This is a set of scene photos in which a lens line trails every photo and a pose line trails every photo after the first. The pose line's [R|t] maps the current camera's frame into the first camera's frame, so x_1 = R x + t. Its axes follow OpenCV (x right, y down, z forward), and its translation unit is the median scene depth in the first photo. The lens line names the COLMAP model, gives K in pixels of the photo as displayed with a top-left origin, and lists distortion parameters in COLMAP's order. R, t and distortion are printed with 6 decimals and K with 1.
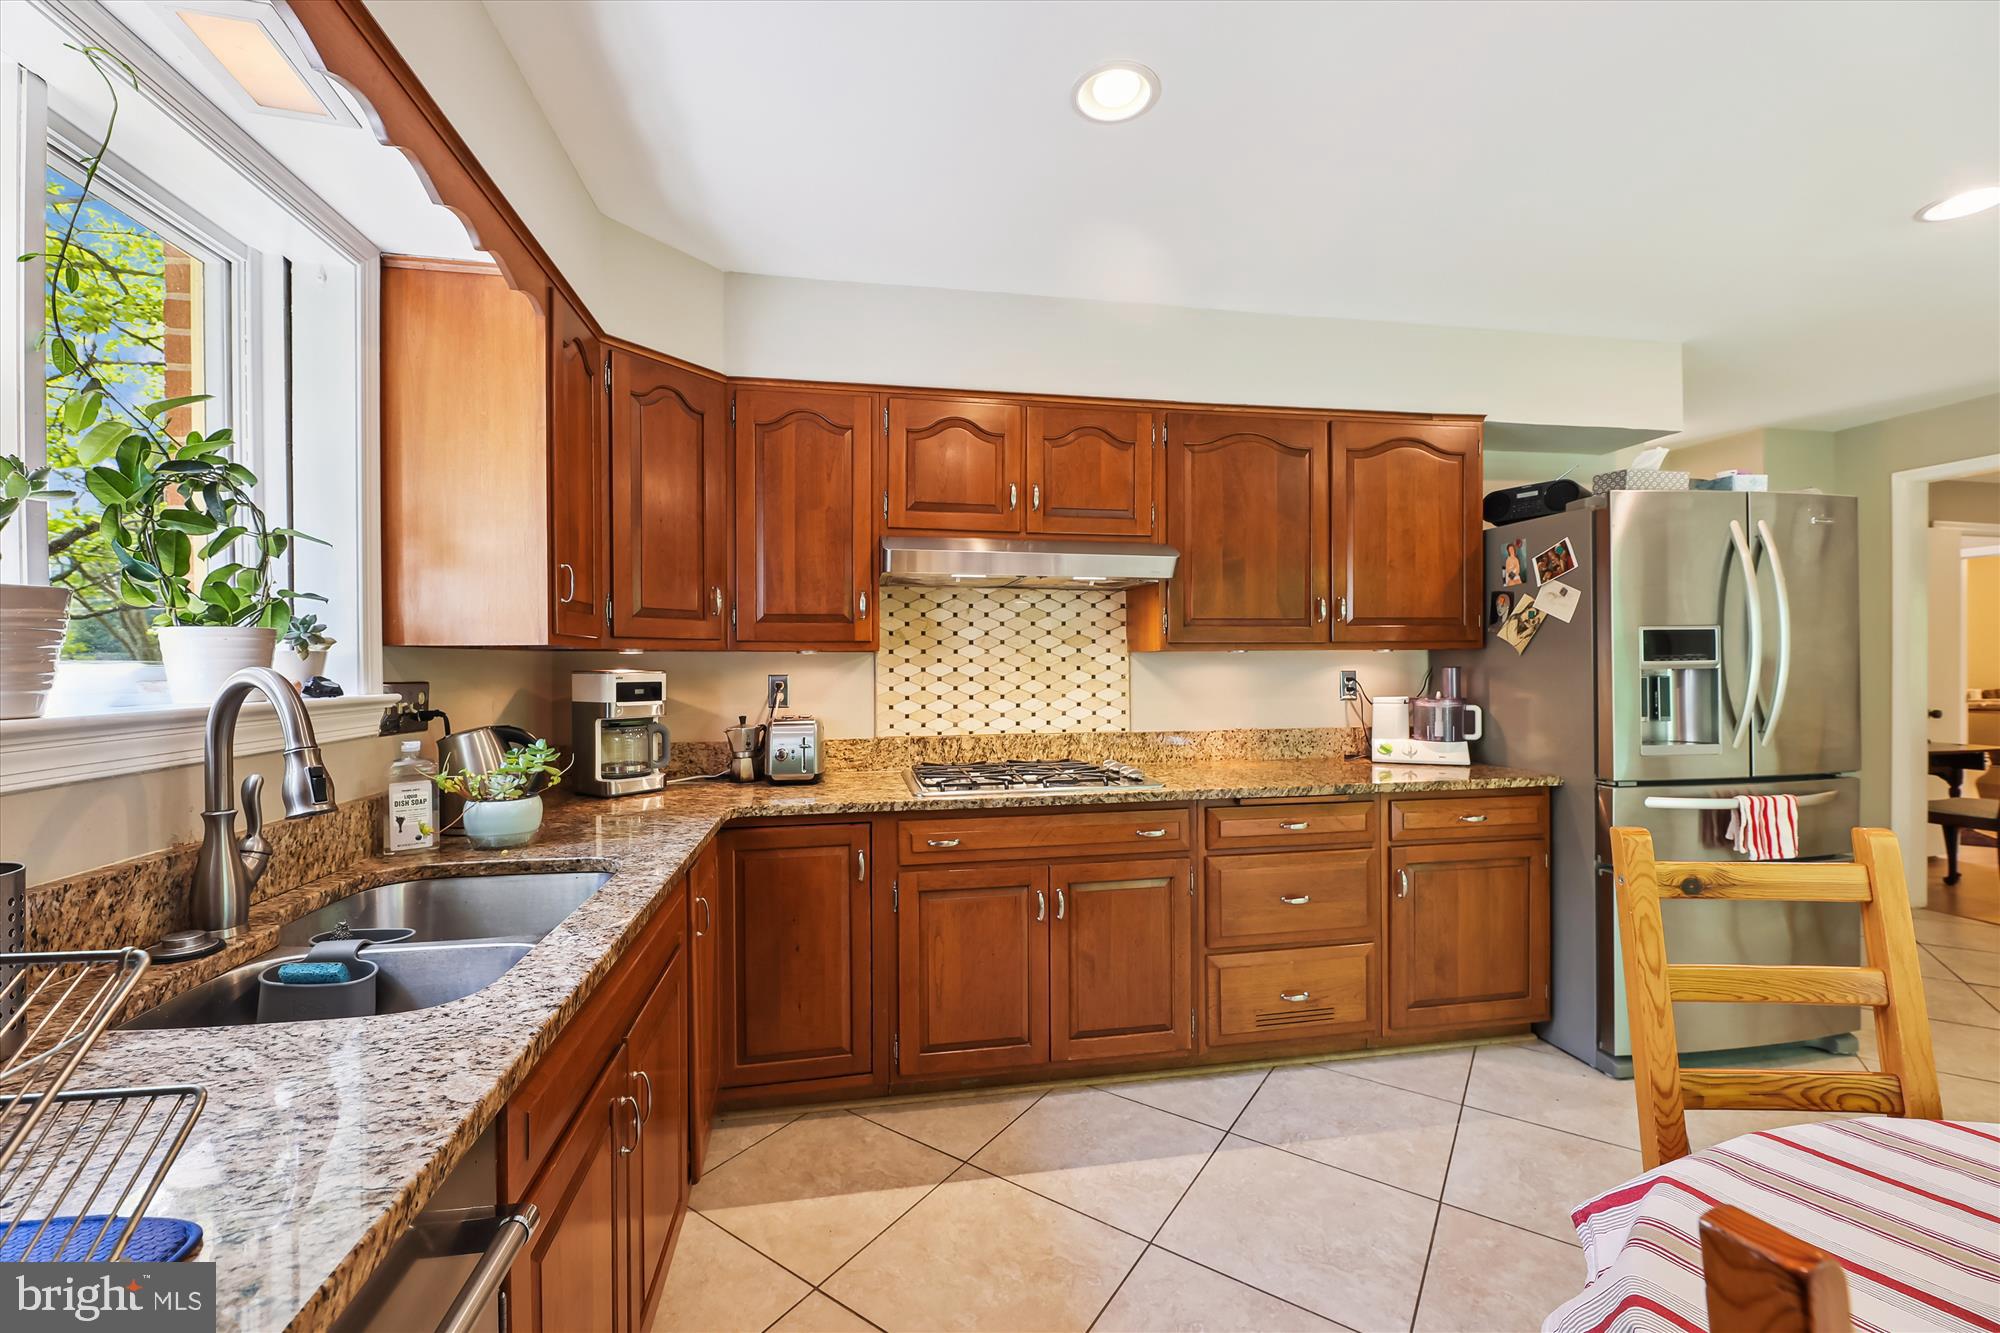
lens RADIAL K [[871.4, 0, 978.6], [0, 871.4, 663.7], [0, 0, 1]] dist [-0.005259, -0.001184]
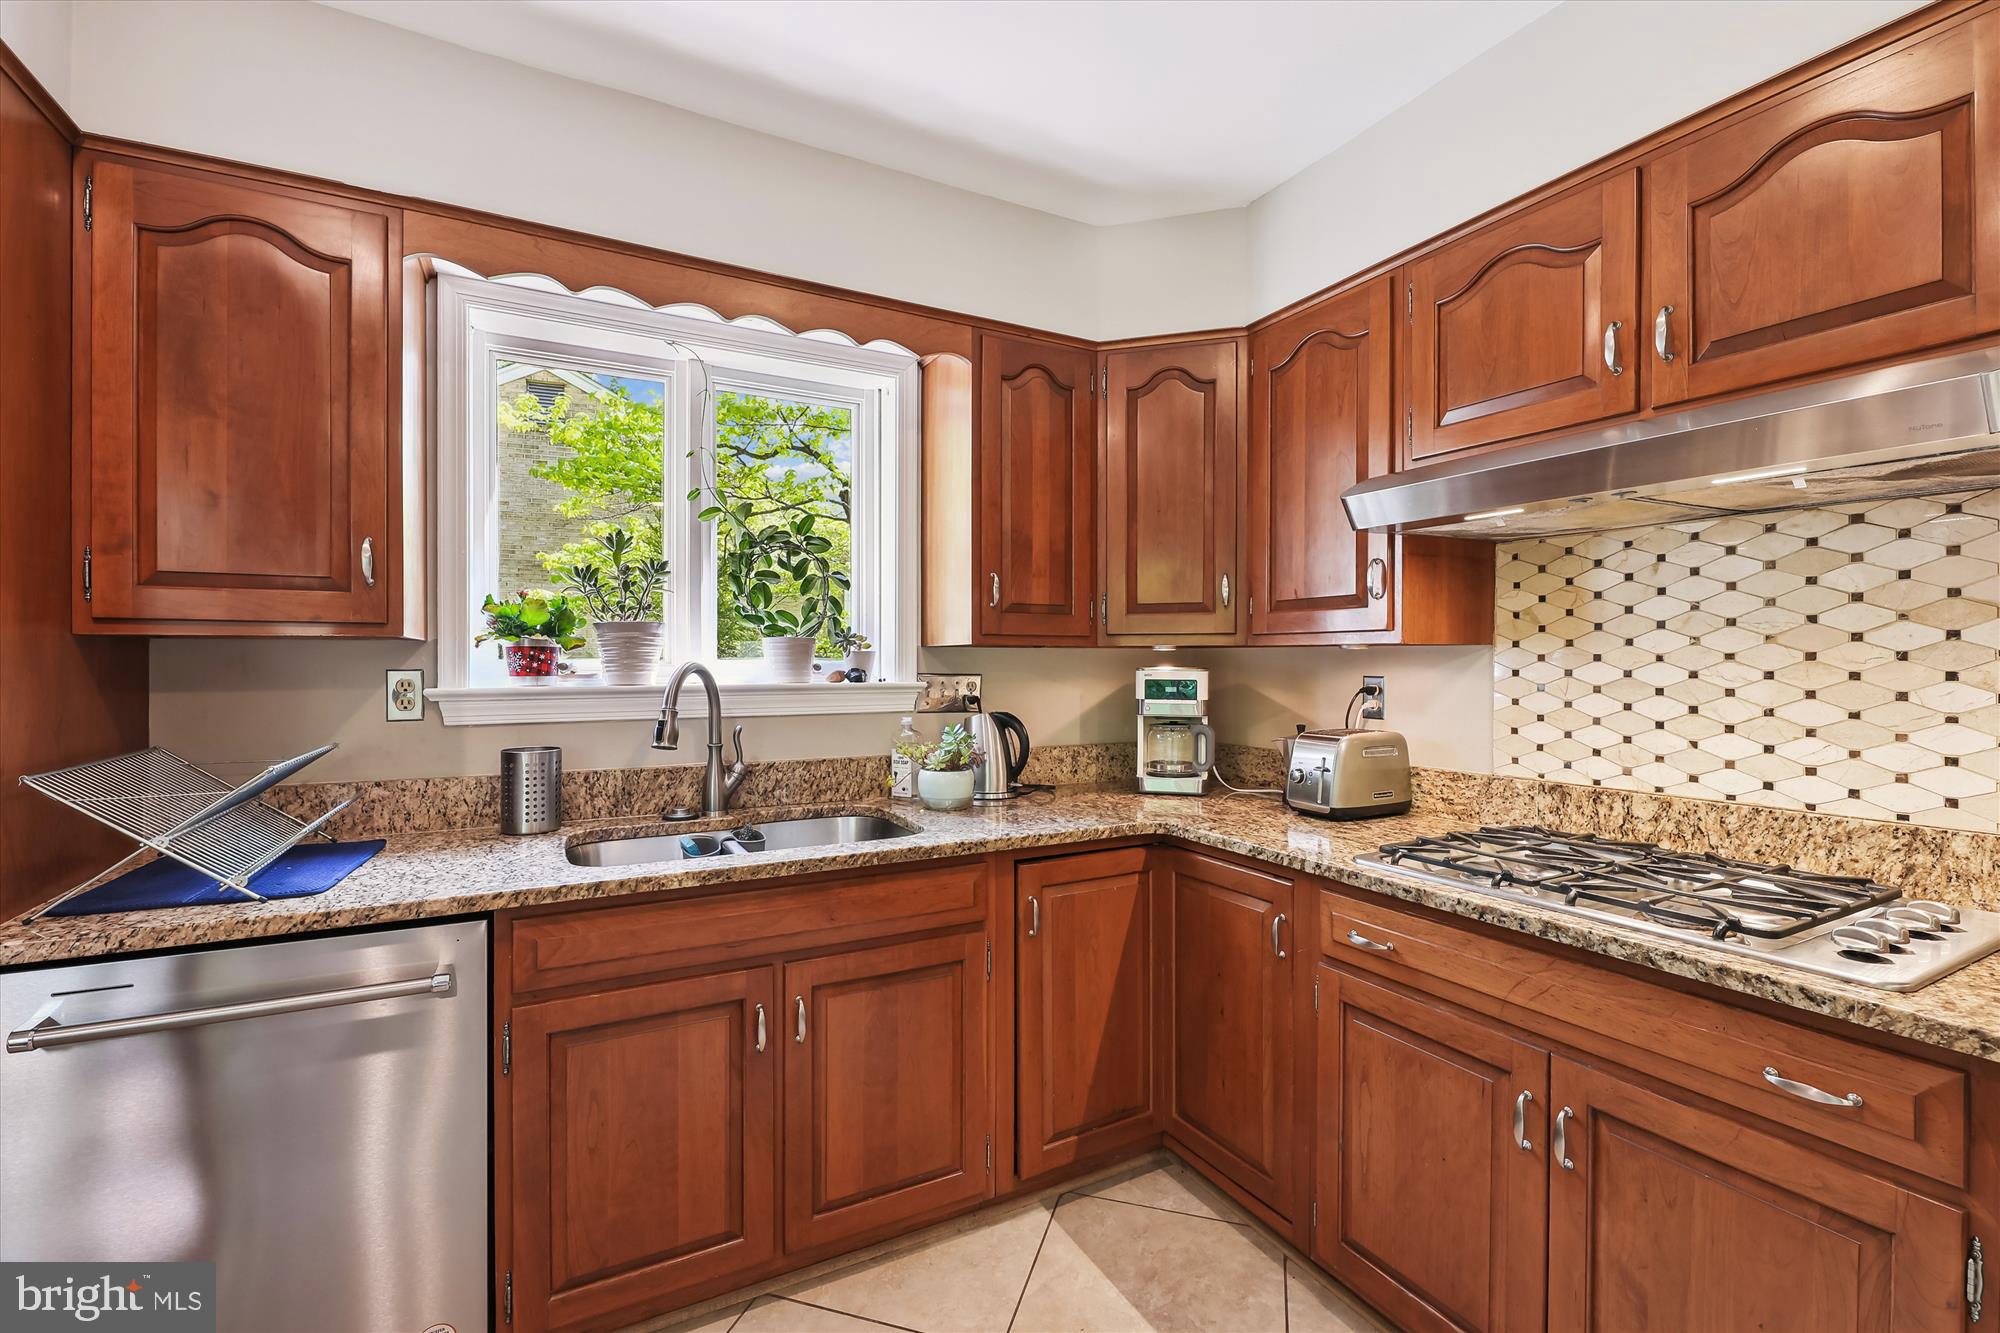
lens RADIAL K [[871.4, 0, 980.9], [0, 871.4, 665.4], [0, 0, 1]] dist [-0.005259, -0.001184]
pose [[0.270276, 0.009861, -0.962733, 0.408326], [-0.004078, 0.999950, 0.009097, -0.002233], [0.962774, 0.001468, 0.270302, 0.449070]]
